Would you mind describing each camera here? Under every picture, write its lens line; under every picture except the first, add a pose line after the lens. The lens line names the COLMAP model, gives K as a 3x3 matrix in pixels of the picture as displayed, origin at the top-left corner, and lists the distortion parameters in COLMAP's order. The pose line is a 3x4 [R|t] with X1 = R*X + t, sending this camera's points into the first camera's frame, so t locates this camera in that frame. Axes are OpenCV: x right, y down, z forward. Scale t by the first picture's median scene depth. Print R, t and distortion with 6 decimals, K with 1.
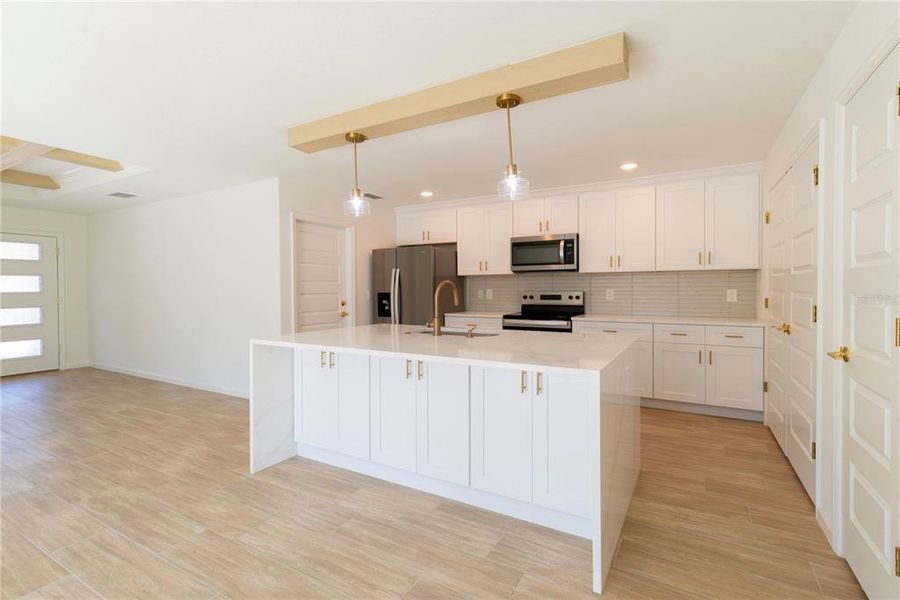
lens RADIAL K [[405.7, 0, 451.4], [0, 405.7, 272.2], [0, 0, 1]] dist [0.015883, -0.000395]
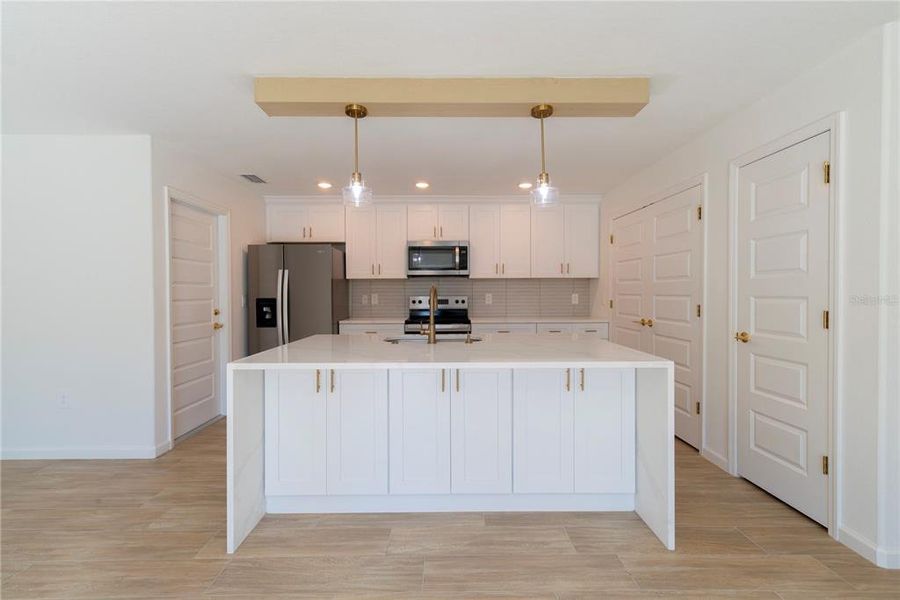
lens RADIAL K [[405.7, 0, 451.8], [0, 405.7, 278.0], [0, 0, 1]] dist [0.015883, -0.000395]
pose [[0.865066, 0.019501, 0.501279, -0.452135], [-0.020249, 0.999787, -0.003951, 0.009172], [-0.501250, -0.006732, 0.865276, 0.170162]]
